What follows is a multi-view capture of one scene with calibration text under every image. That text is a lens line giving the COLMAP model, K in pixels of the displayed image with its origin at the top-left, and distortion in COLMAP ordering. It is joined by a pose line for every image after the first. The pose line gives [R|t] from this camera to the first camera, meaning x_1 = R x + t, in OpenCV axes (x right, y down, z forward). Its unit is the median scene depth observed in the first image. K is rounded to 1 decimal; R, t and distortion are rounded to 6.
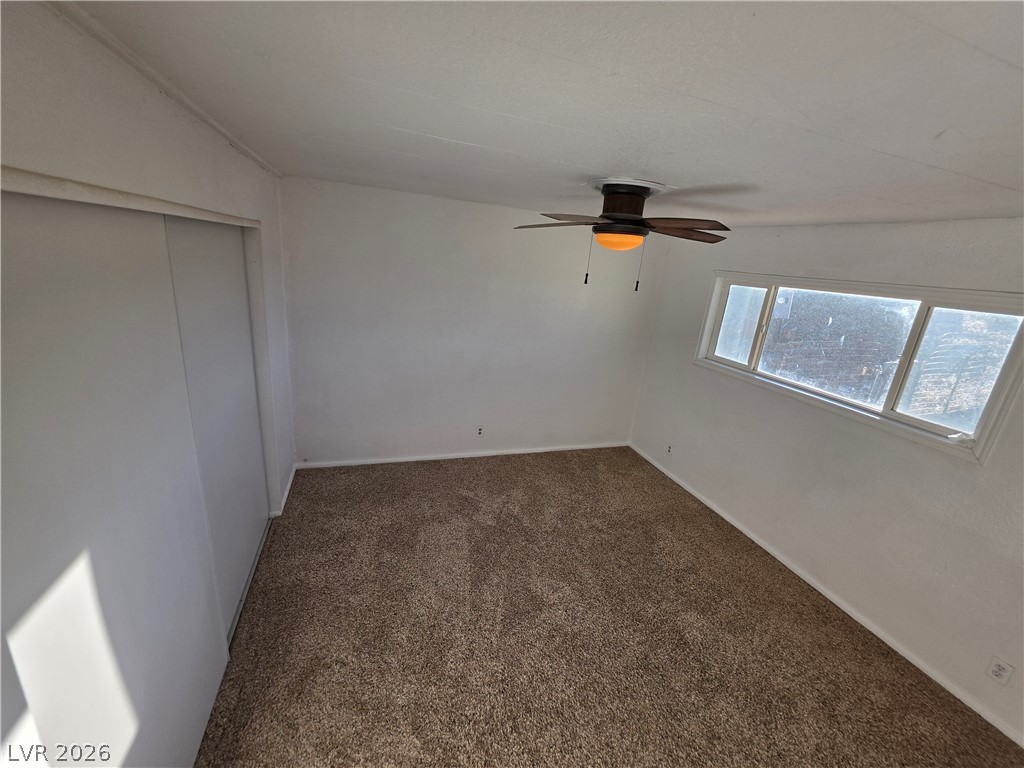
lens RADIAL K [[412.8, 0, 516.4], [0, 412.8, 378.2], [0, 0, 1]] dist [-0.003085, -0.000050]
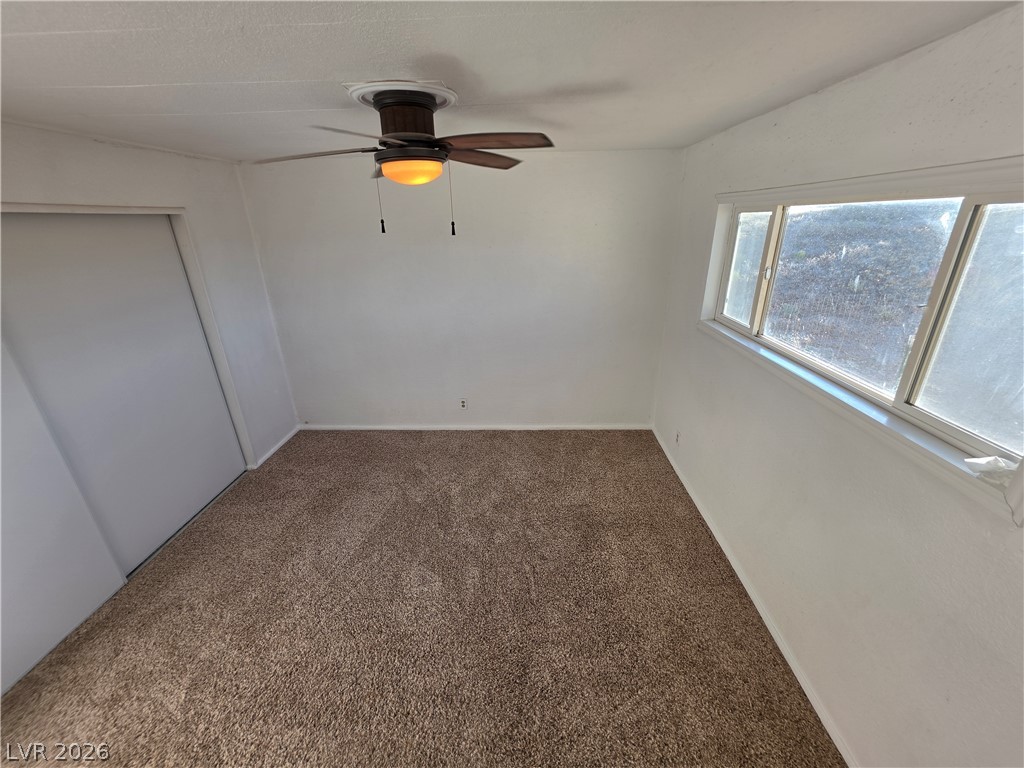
lens RADIAL K [[412.8, 0, 516.4], [0, 412.8, 378.2], [0, 0, 1]] dist [-0.003085, -0.000050]
pose [[0.925916, 0.023491, -0.376997, 0.527038], [0.004856, 0.997242, 0.074065, -0.000677], [0.377697, -0.070409, 0.923248, 0.235099]]
